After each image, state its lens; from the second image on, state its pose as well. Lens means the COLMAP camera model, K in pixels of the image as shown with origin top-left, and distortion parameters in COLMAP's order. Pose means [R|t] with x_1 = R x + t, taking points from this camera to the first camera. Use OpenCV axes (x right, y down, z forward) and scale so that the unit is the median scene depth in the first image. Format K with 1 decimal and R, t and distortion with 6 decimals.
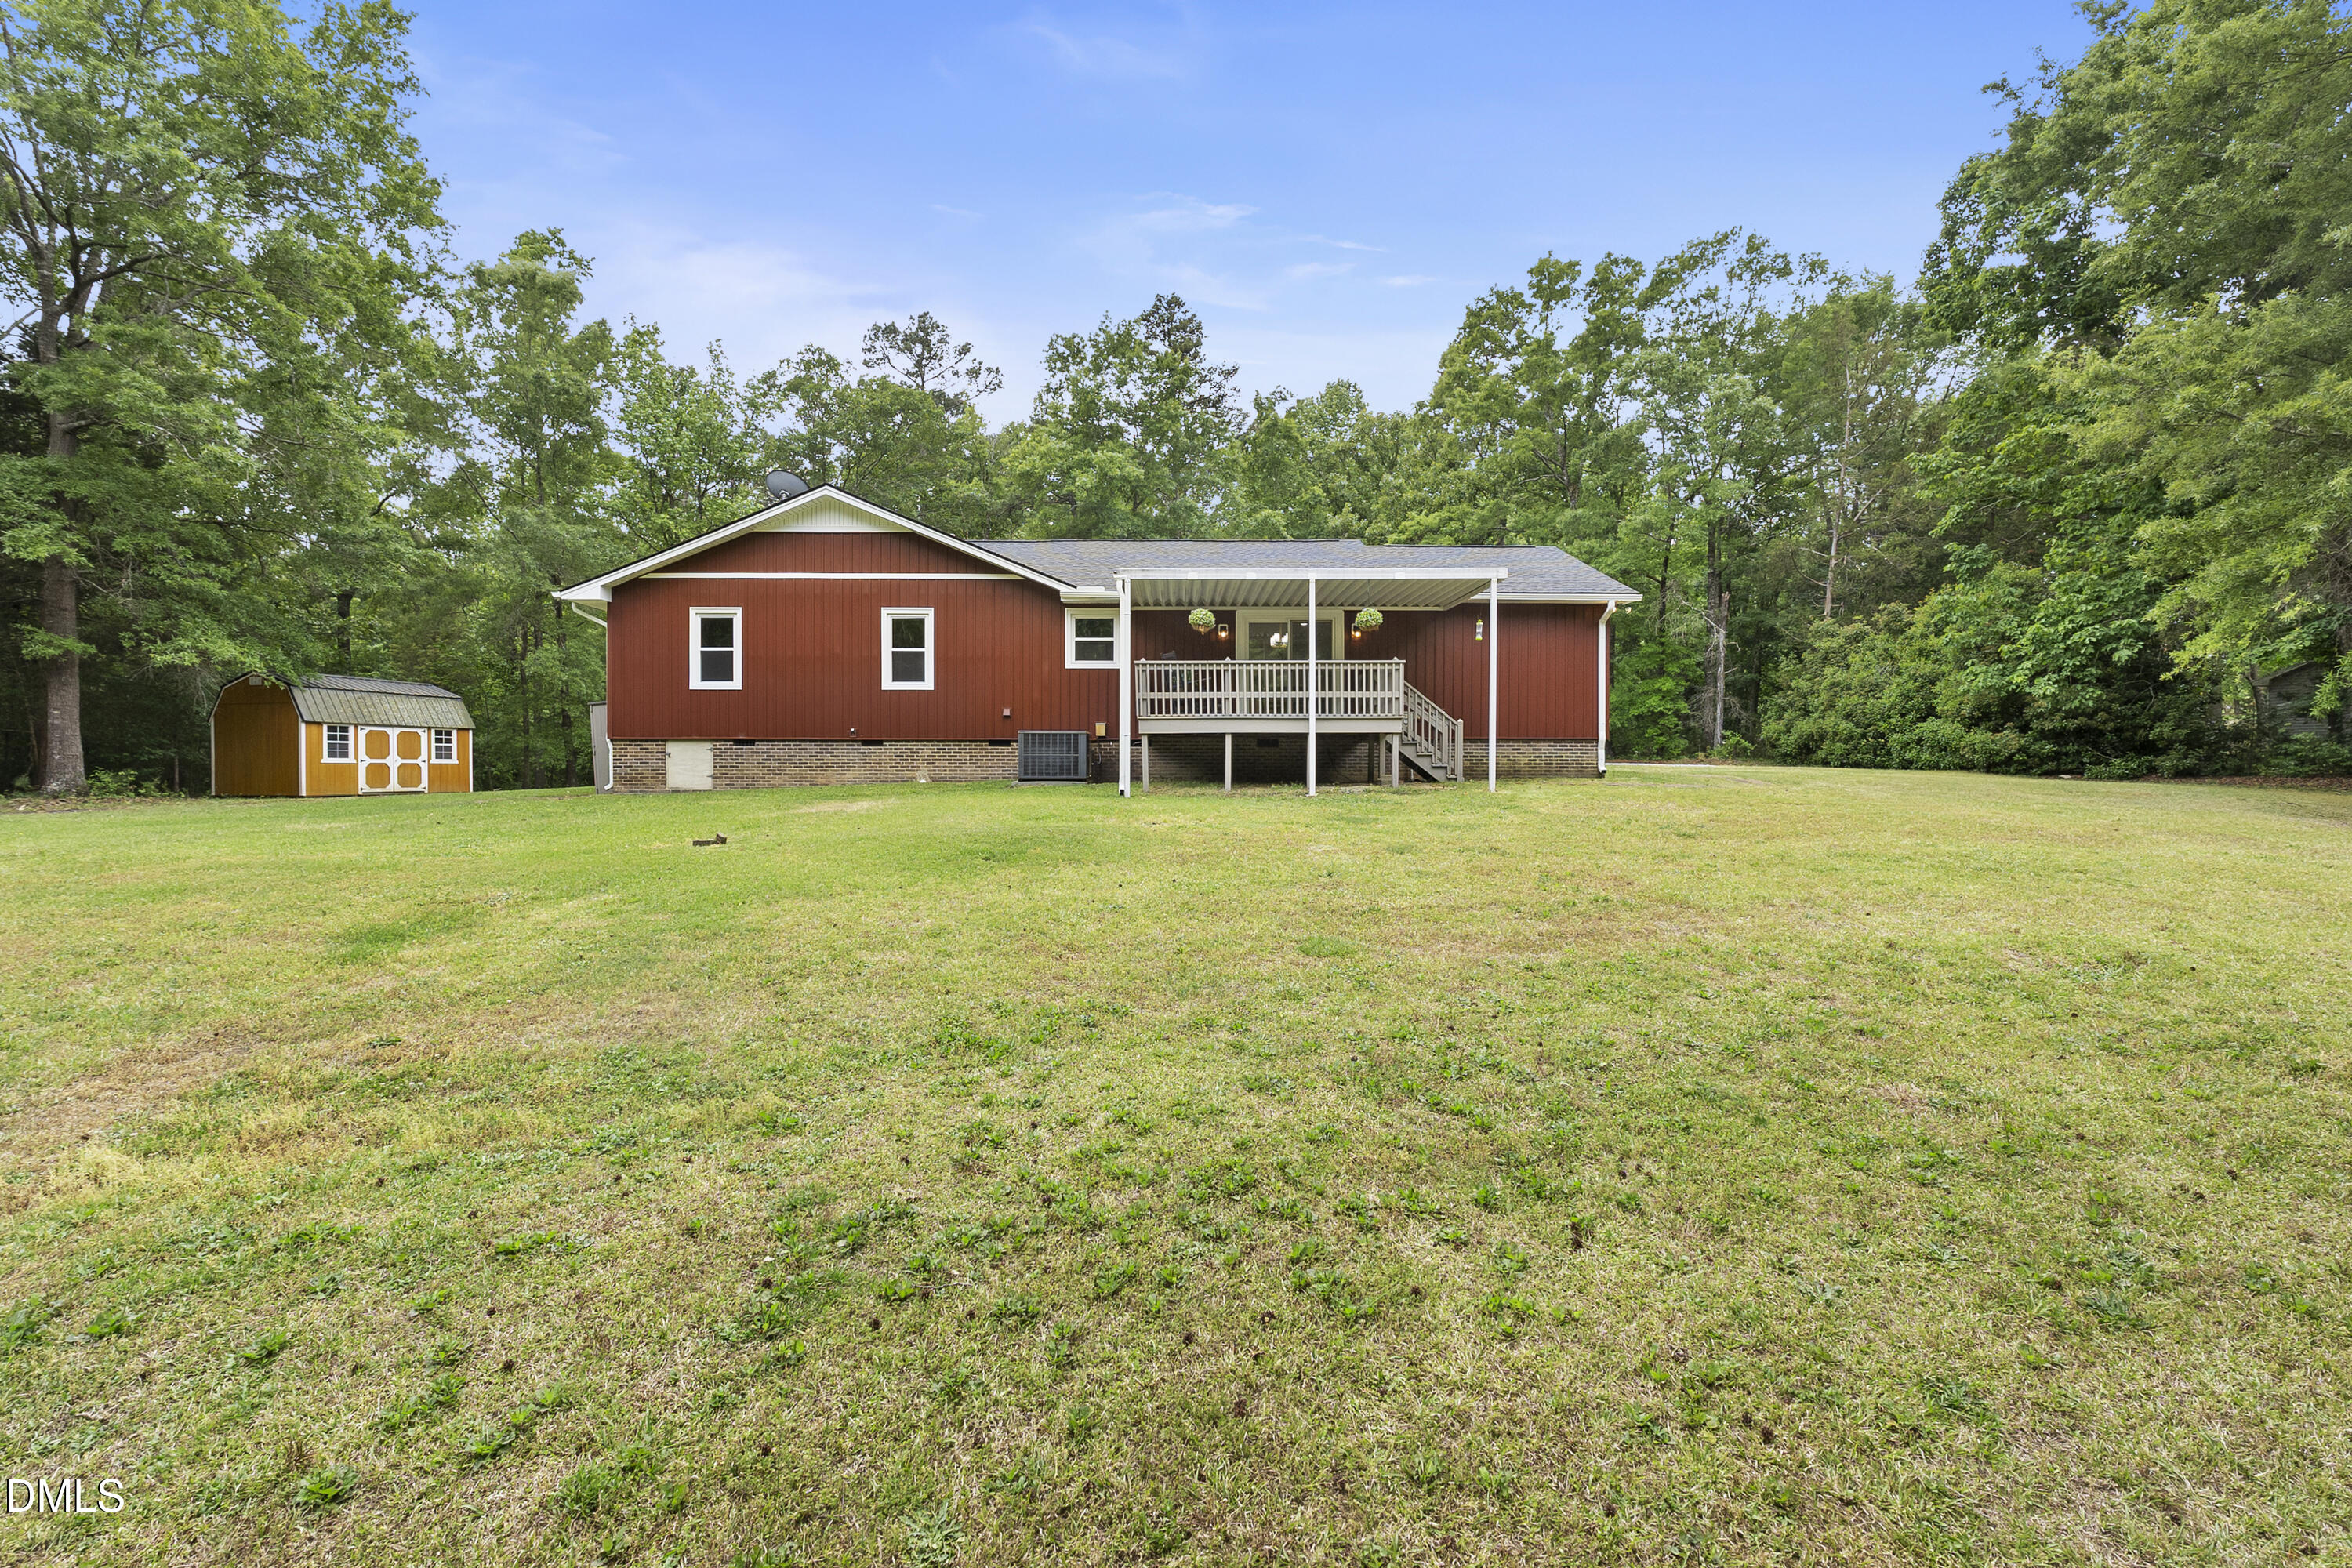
lens RADIAL K [[1038.2, 0, 1176.0], [0, 1038.2, 784.0], [0, 0, 1]] dist [-0.002890, 0.000034]
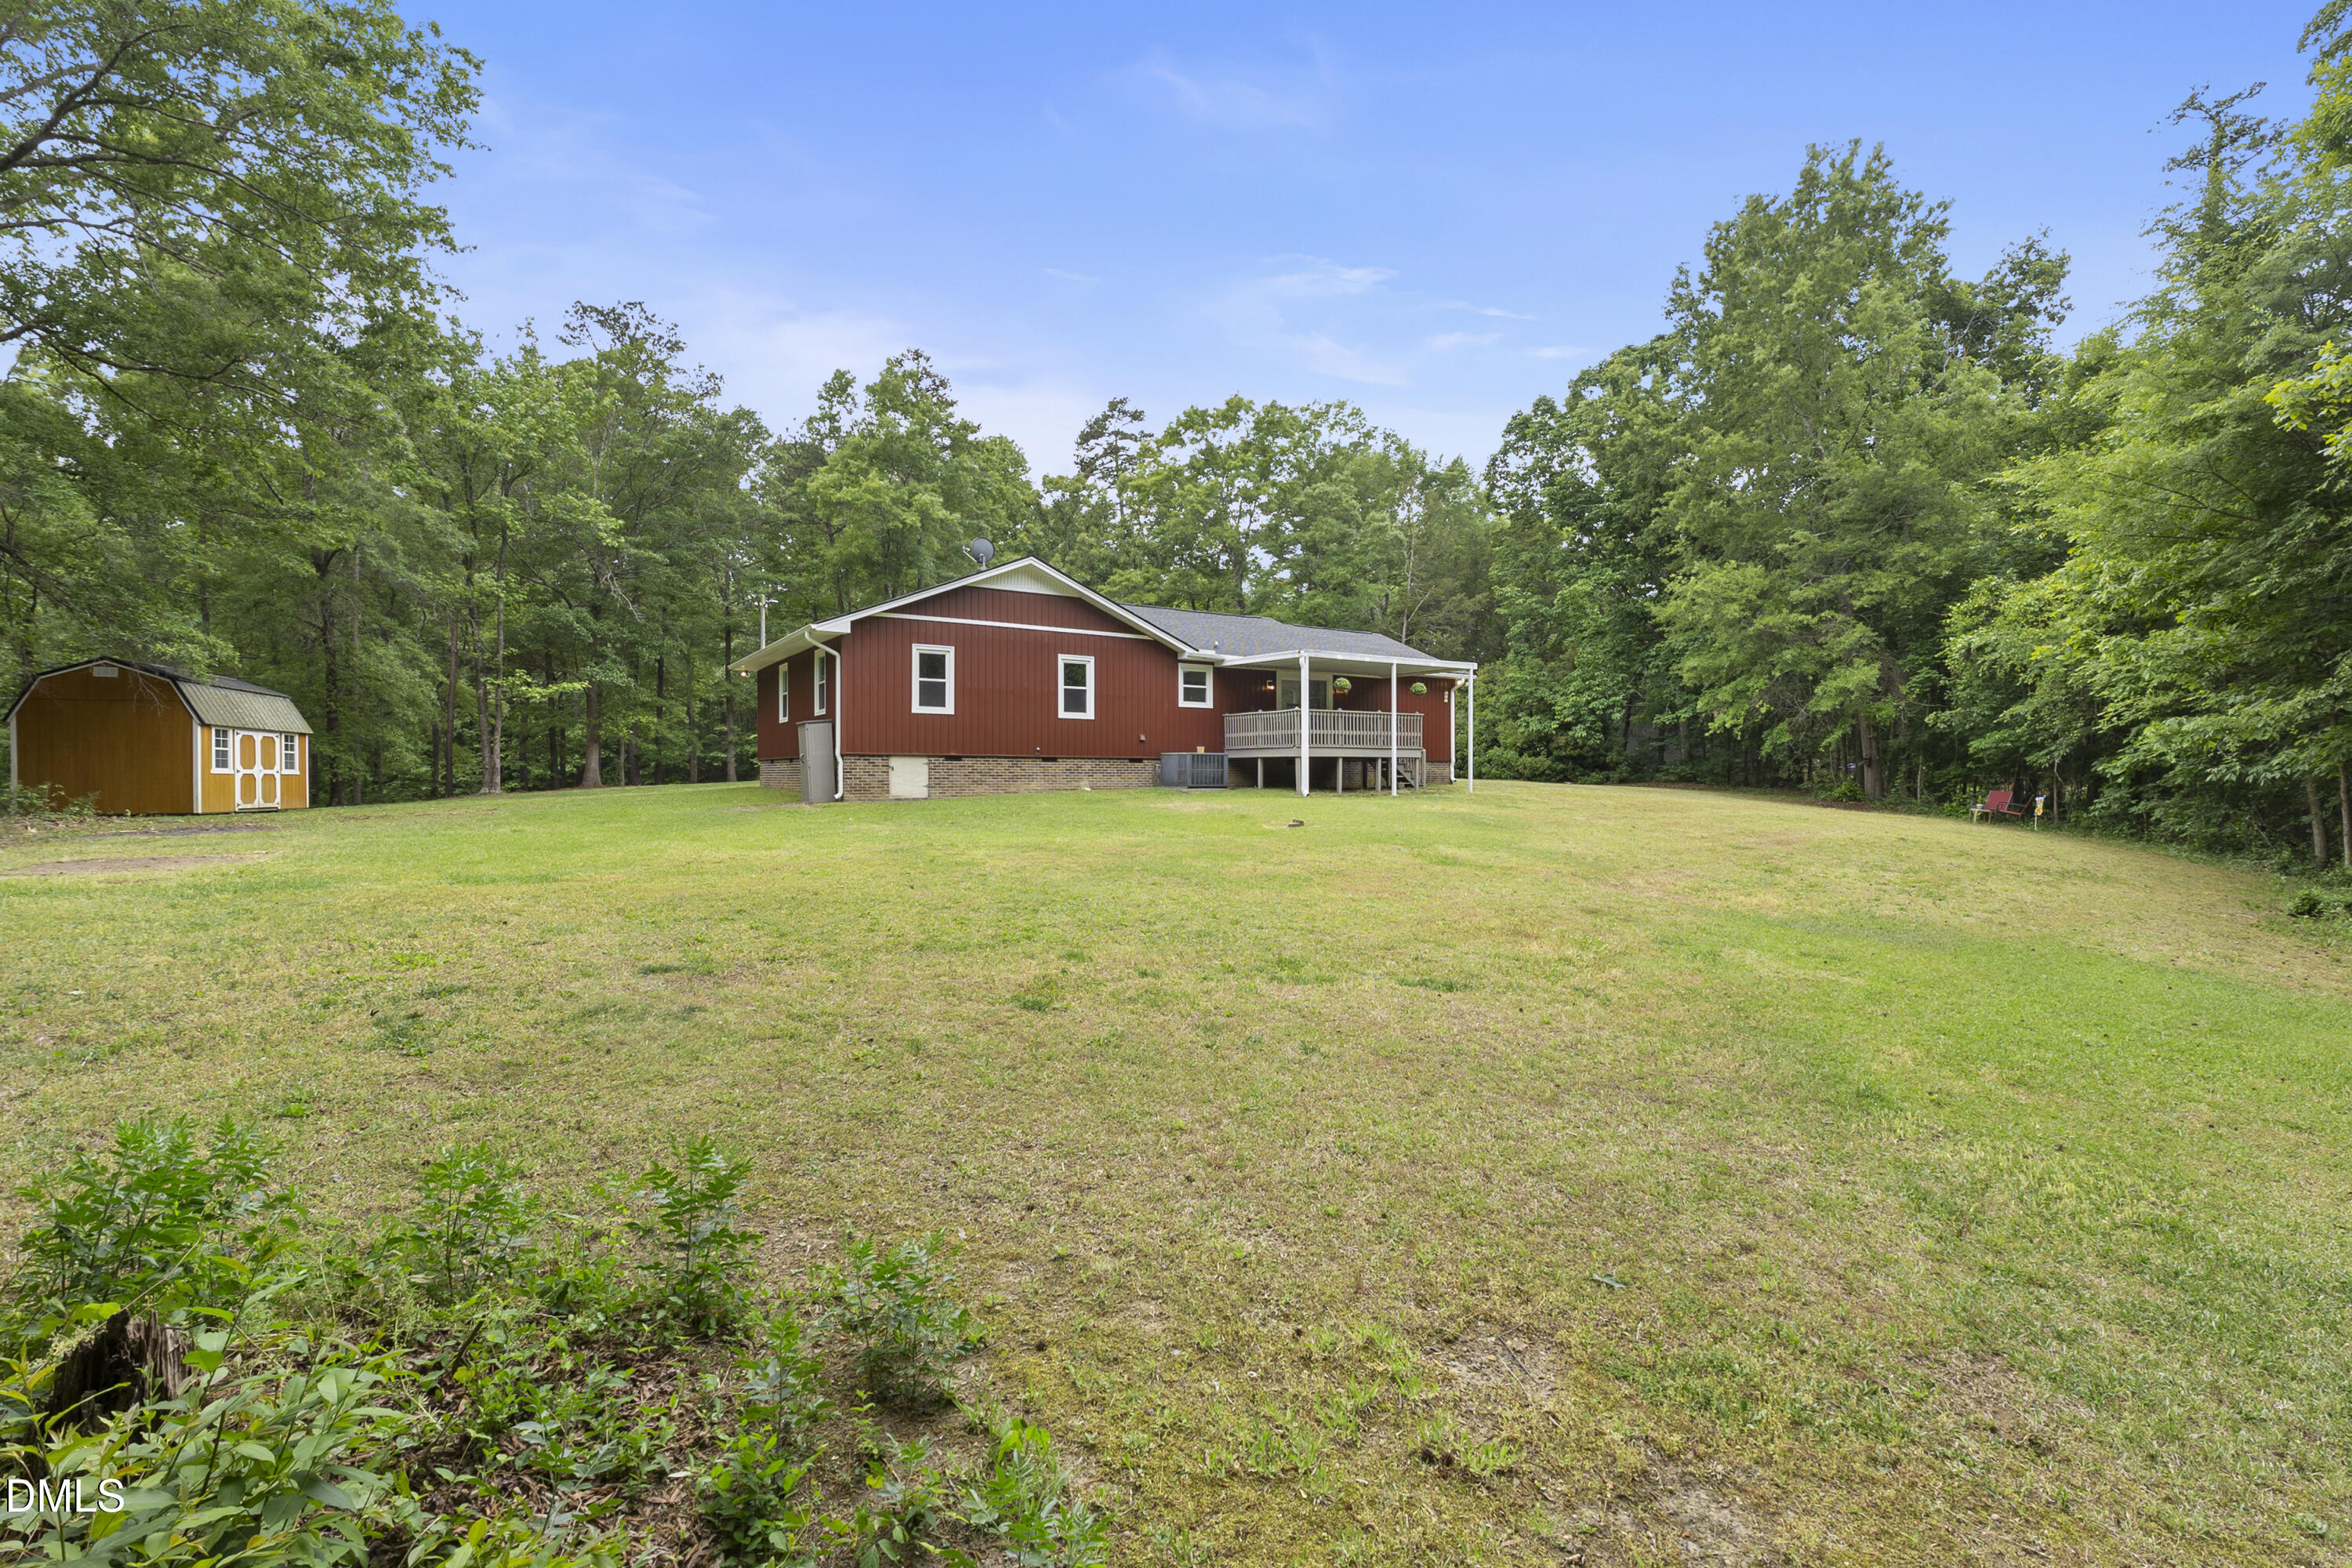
lens RADIAL K [[1038.2, 0, 1176.0], [0, 1038.2, 784.0], [0, 0, 1]] dist [-0.002890, 0.000034]
pose [[0.845320, -0.004053, 0.534245, -0.624895], [0.008850, 0.999940, -0.006417, 0.000138], [-0.534187, 0.010152, 0.845305, -0.119824]]
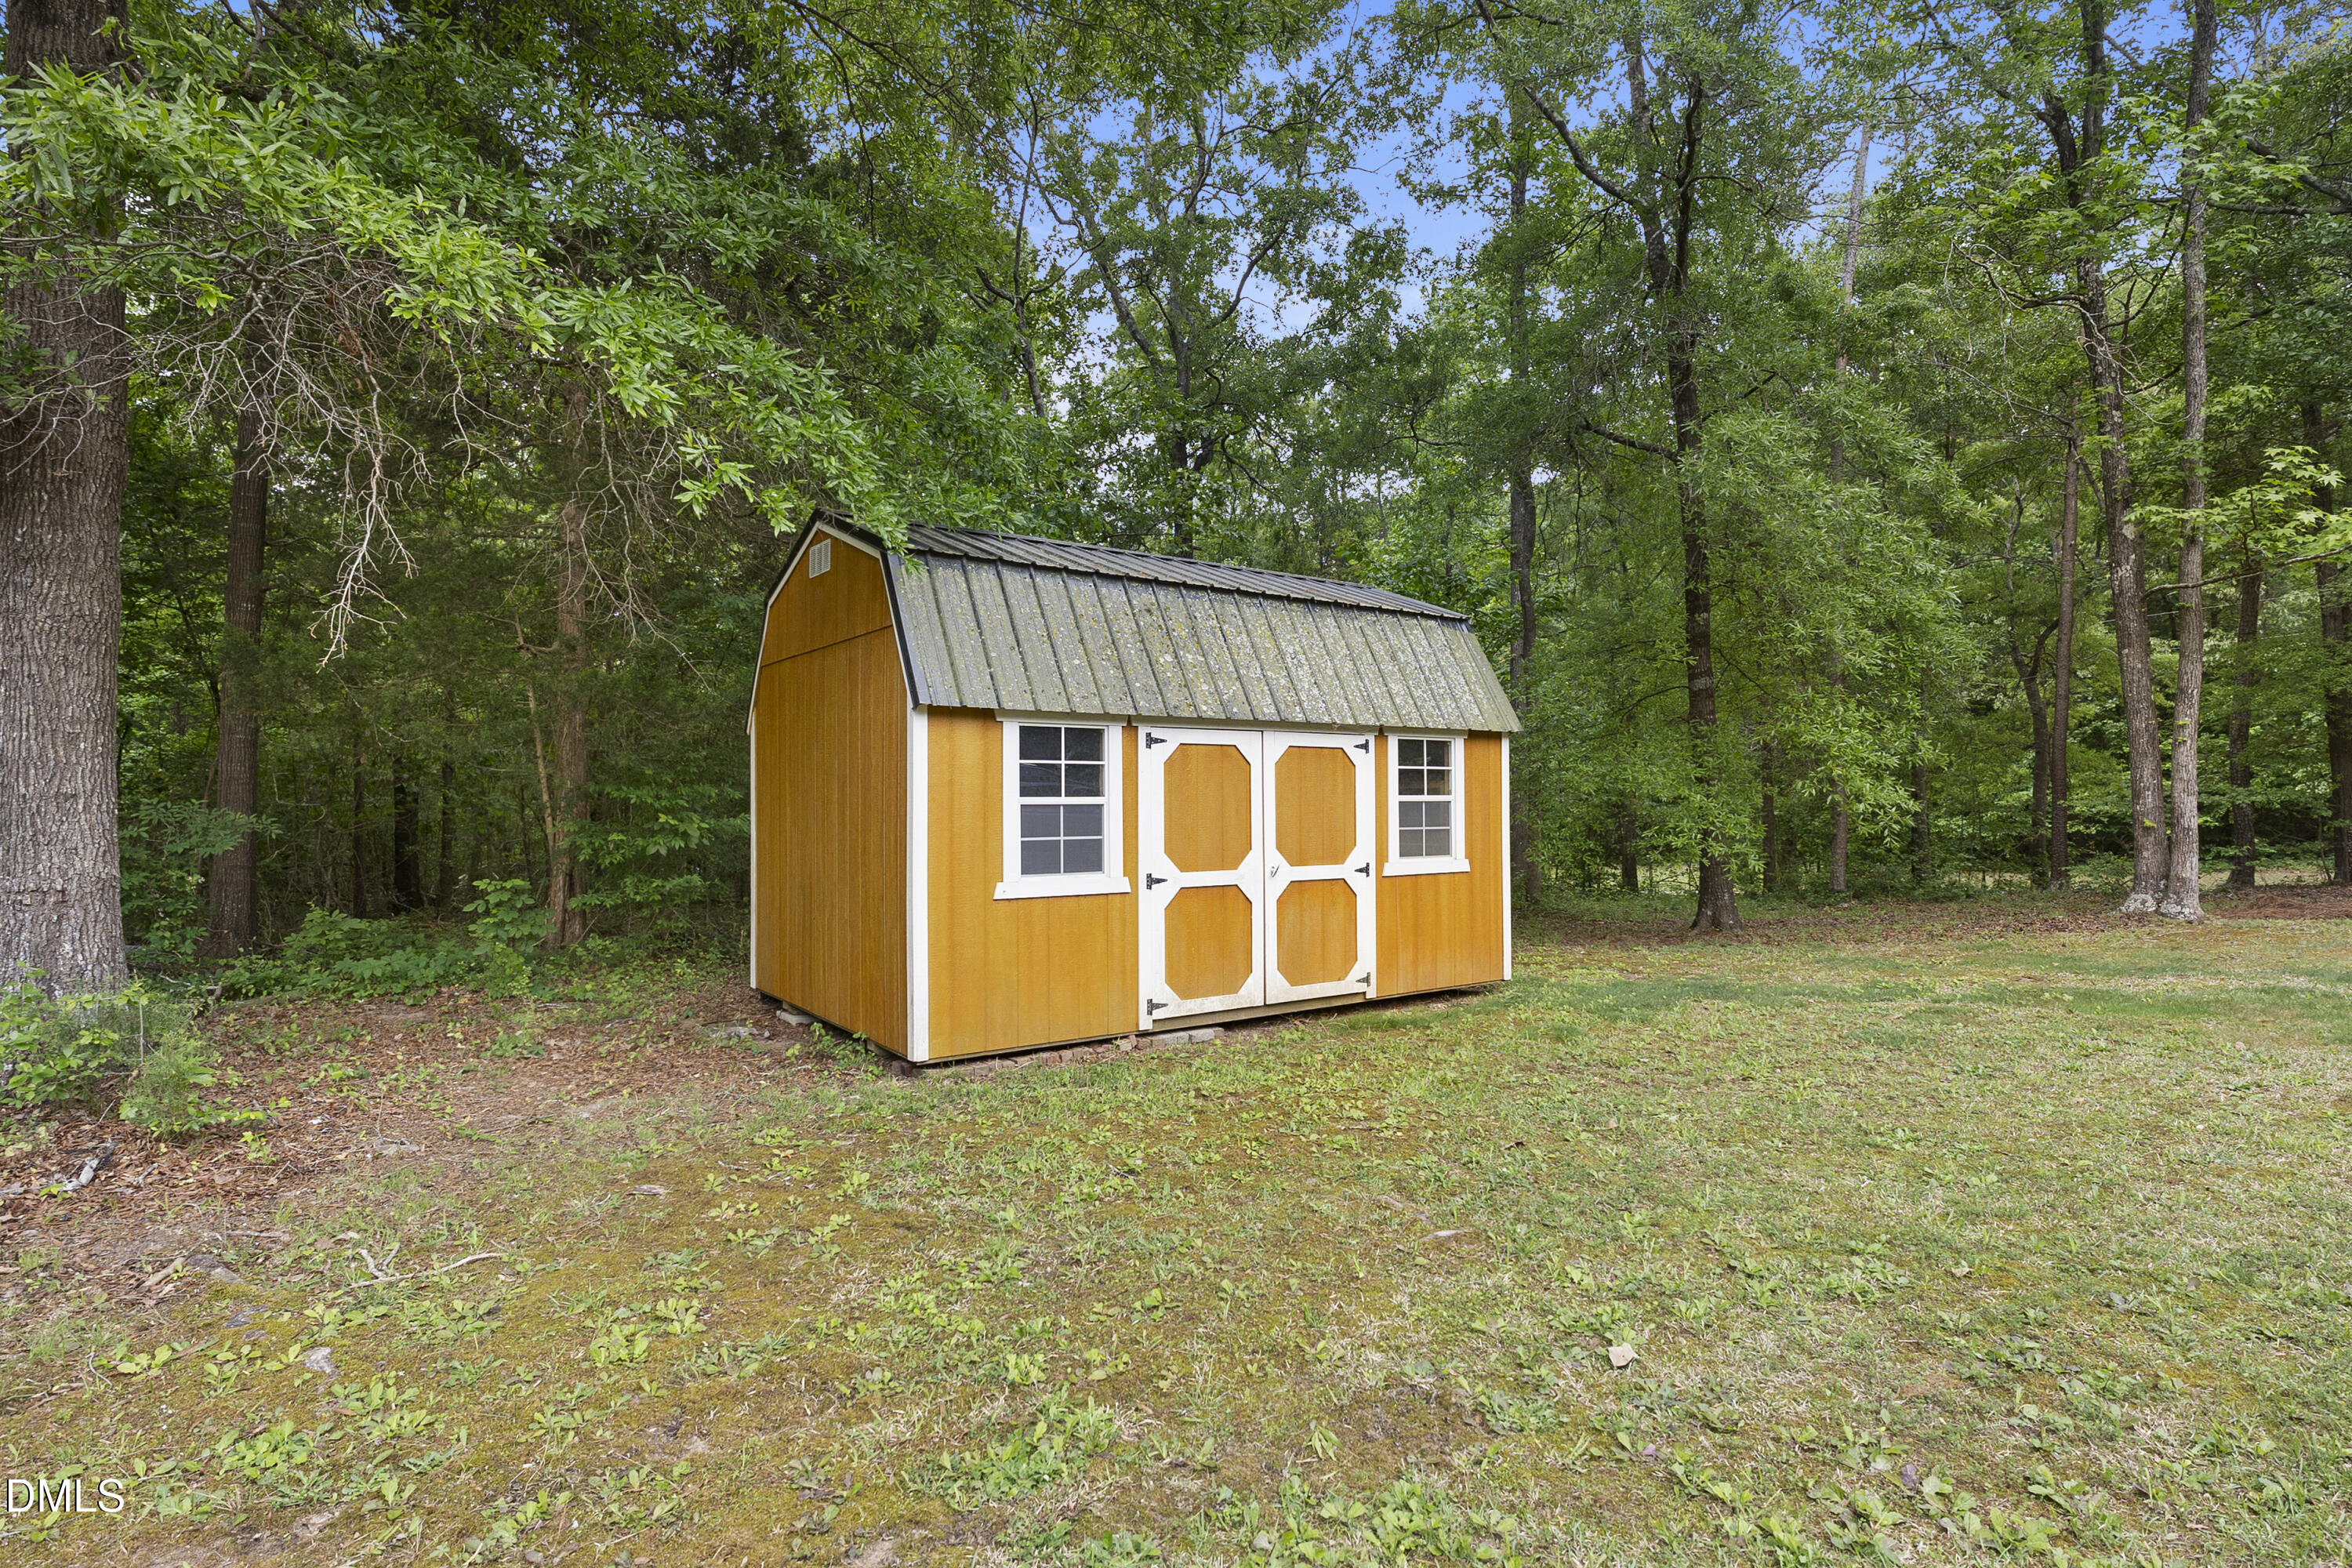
lens RADIAL K [[1163.4, 0, 1176.0], [0, 1163.4, 784.0], [0, 0, 1]] dist [-0.016460, -0.000101]
pose [[0.750449, -0.003014, -0.660922, -0.648189], [-0.008444, 0.999864, -0.014148, -0.042211], [0.660875, 0.016198, 0.750321, 0.858346]]
